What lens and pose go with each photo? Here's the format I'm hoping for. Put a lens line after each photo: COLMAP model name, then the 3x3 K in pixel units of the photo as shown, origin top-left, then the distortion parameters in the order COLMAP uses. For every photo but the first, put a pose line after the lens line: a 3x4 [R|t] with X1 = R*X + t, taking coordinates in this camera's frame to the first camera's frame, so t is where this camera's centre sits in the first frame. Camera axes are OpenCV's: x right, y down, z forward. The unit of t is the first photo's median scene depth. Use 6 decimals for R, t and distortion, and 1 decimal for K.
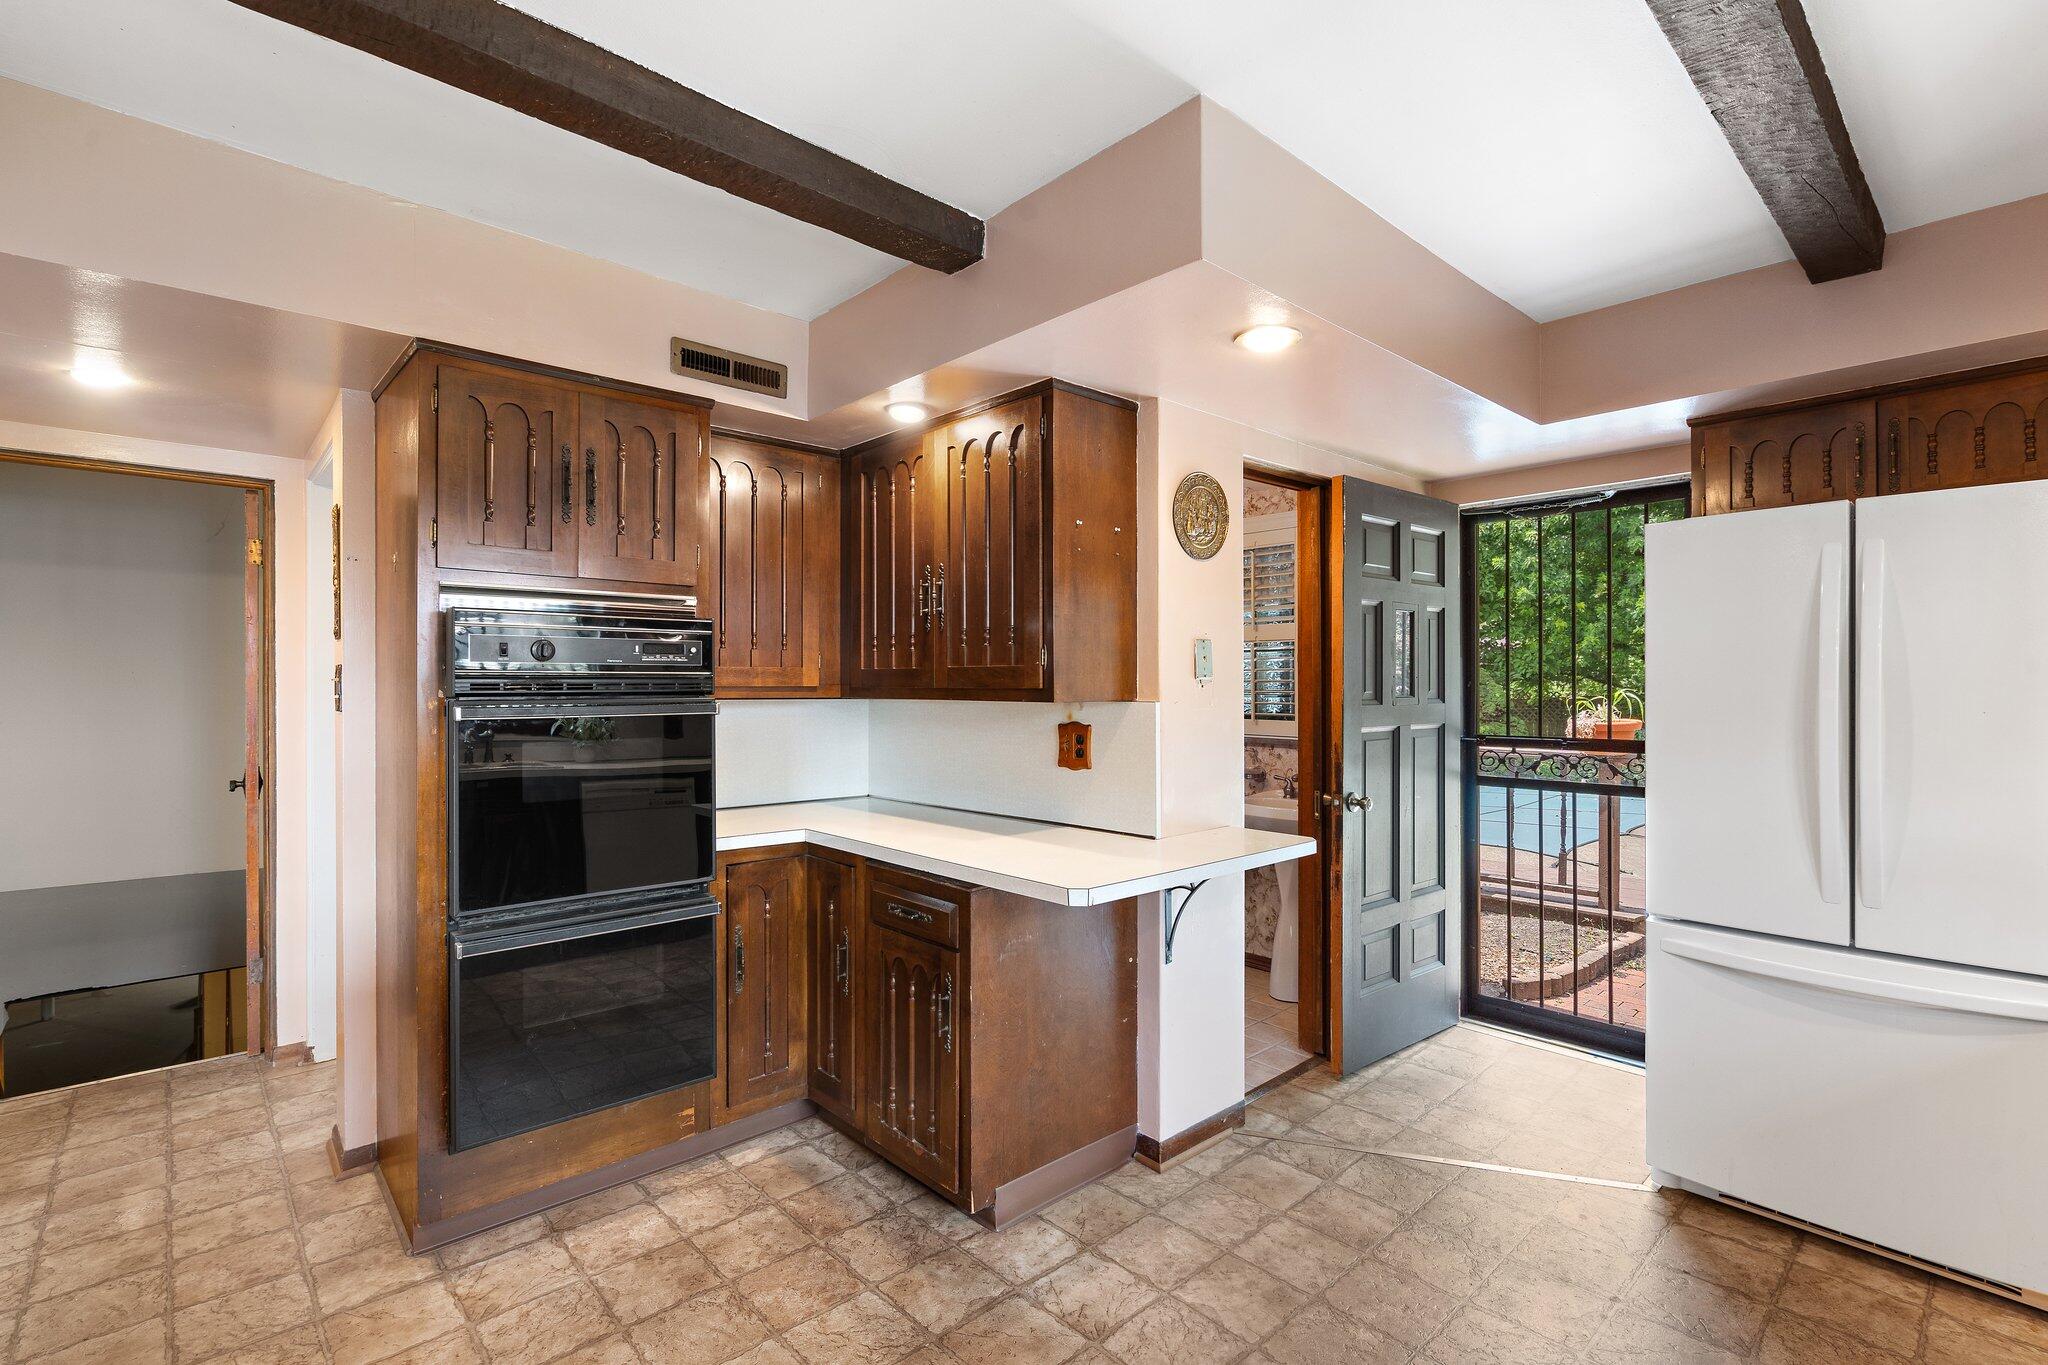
lens RADIAL K [[928.3, 0, 1007.6], [0, 928.3, 680.1], [0, 0, 1]] dist [-0.004646, 0.002184]
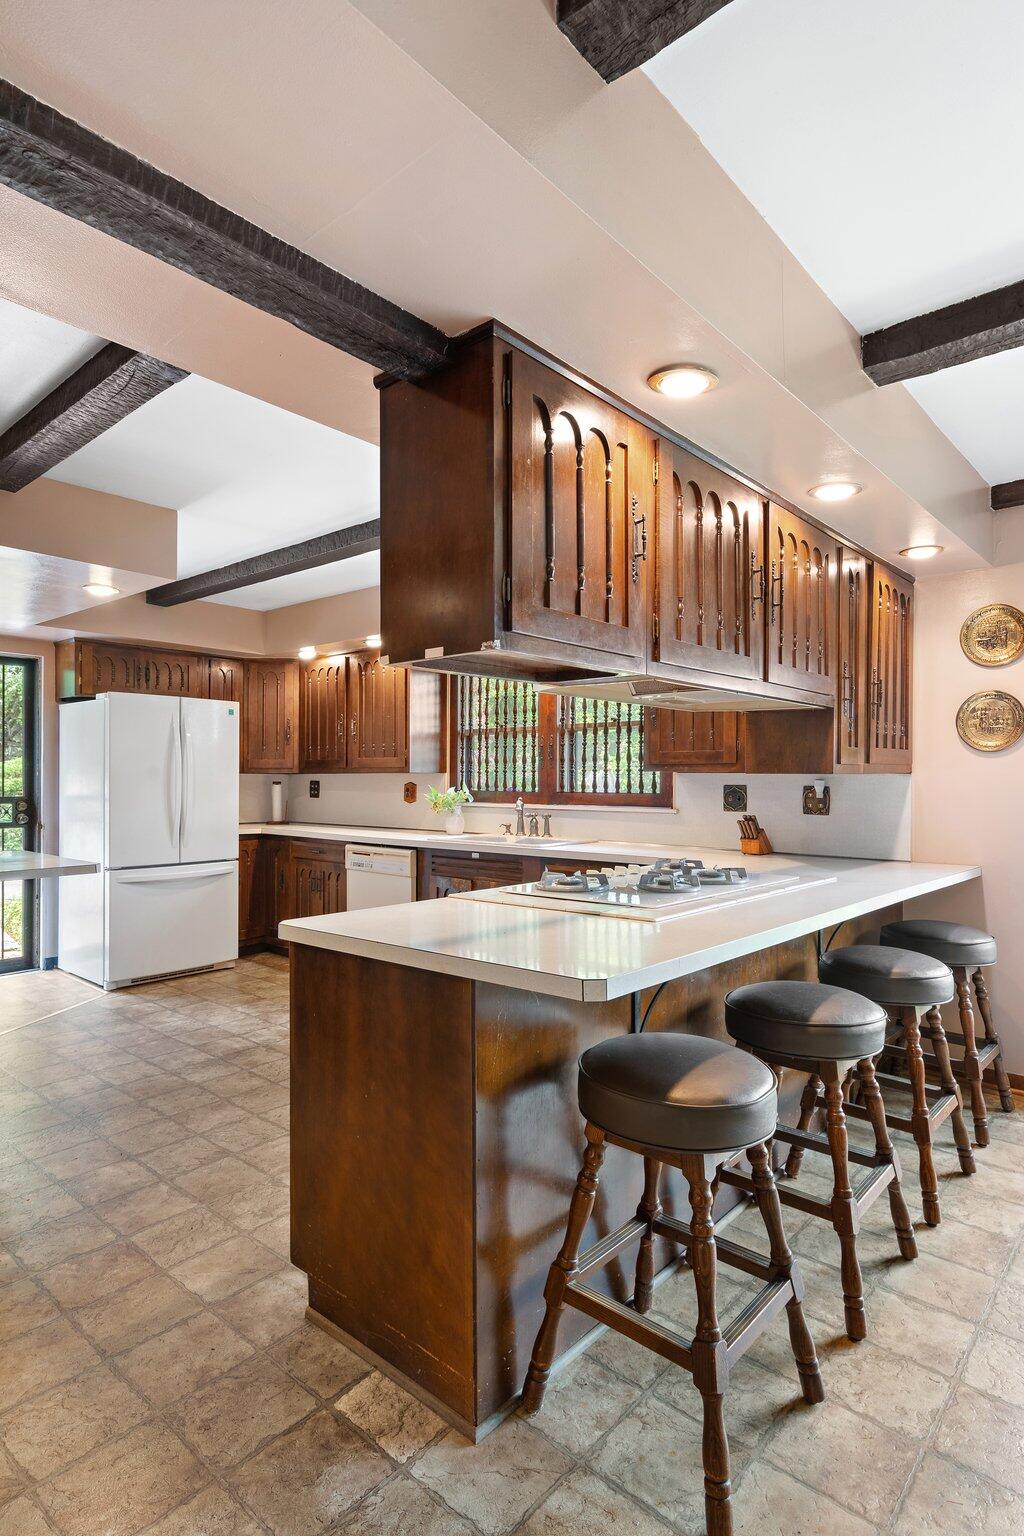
lens RADIAL K [[818.7, 0, 505.6], [0, 818.7, 780.5], [0, 0, 1]] dist [0.000167, 0.003147]
pose [[-0.097729, -0.003497, 0.995207, -1.472319], [-0.003356, 0.999989, 0.003185, 0.037779], [-0.995207, -0.003028, -0.097739, 0.278219]]
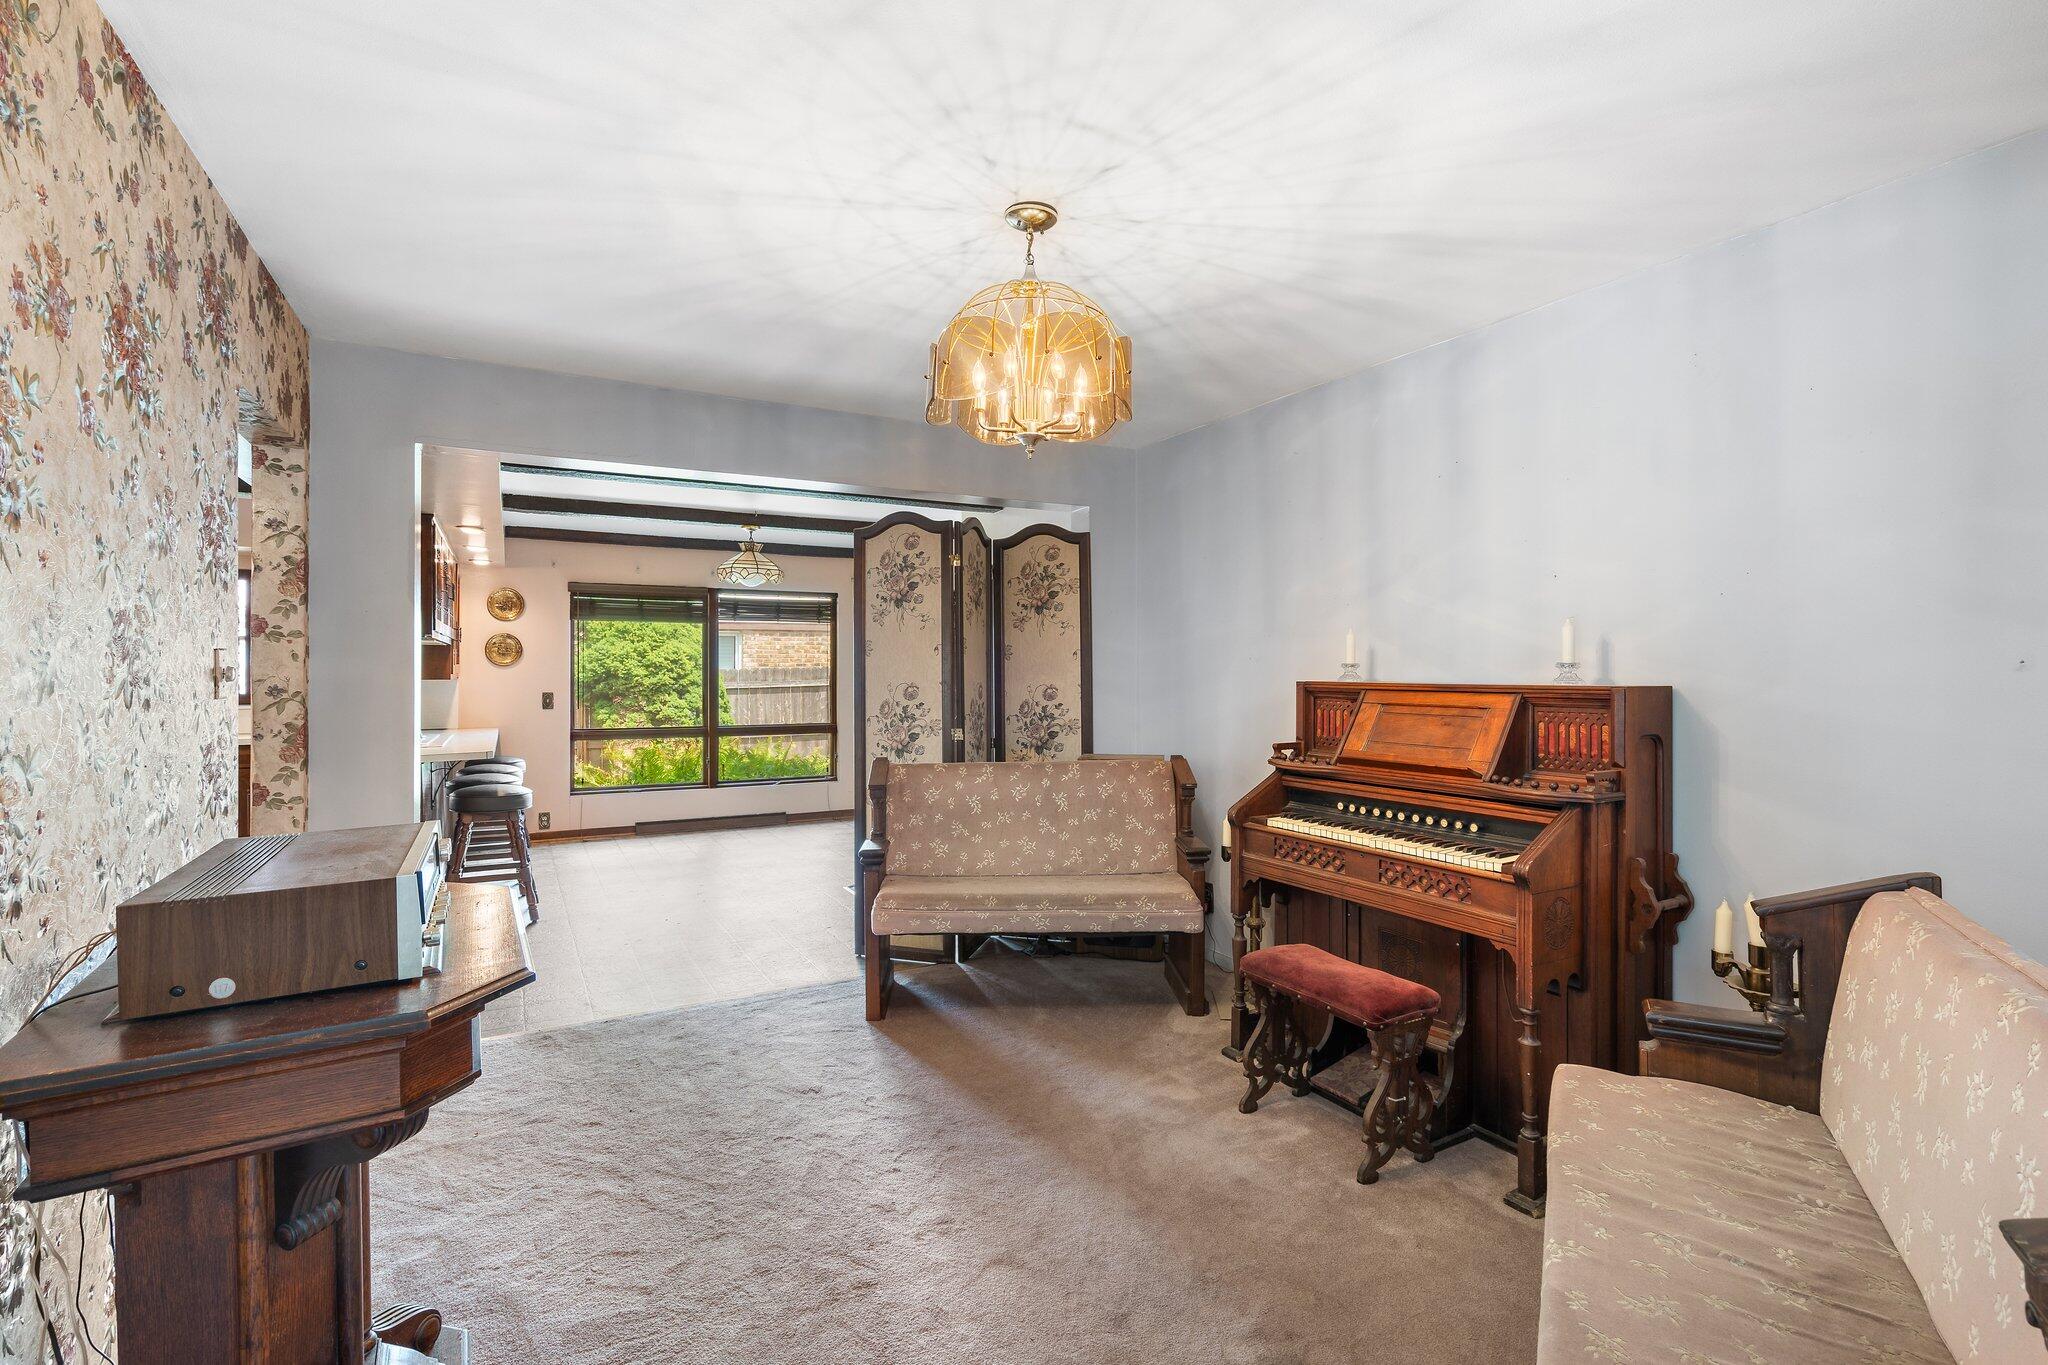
lens RADIAL K [[928.3, 0, 1022.4], [0, 928.3, 671.2], [0, 0, 1]] dist [-0.004646, 0.002184]
pose [[-0.970515, 0.001211, 0.241038, -2.559977], [0.001394, 0.999999, 0.000585, 0.005639], [-0.241037, 0.000904, -0.970516, 1.904600]]
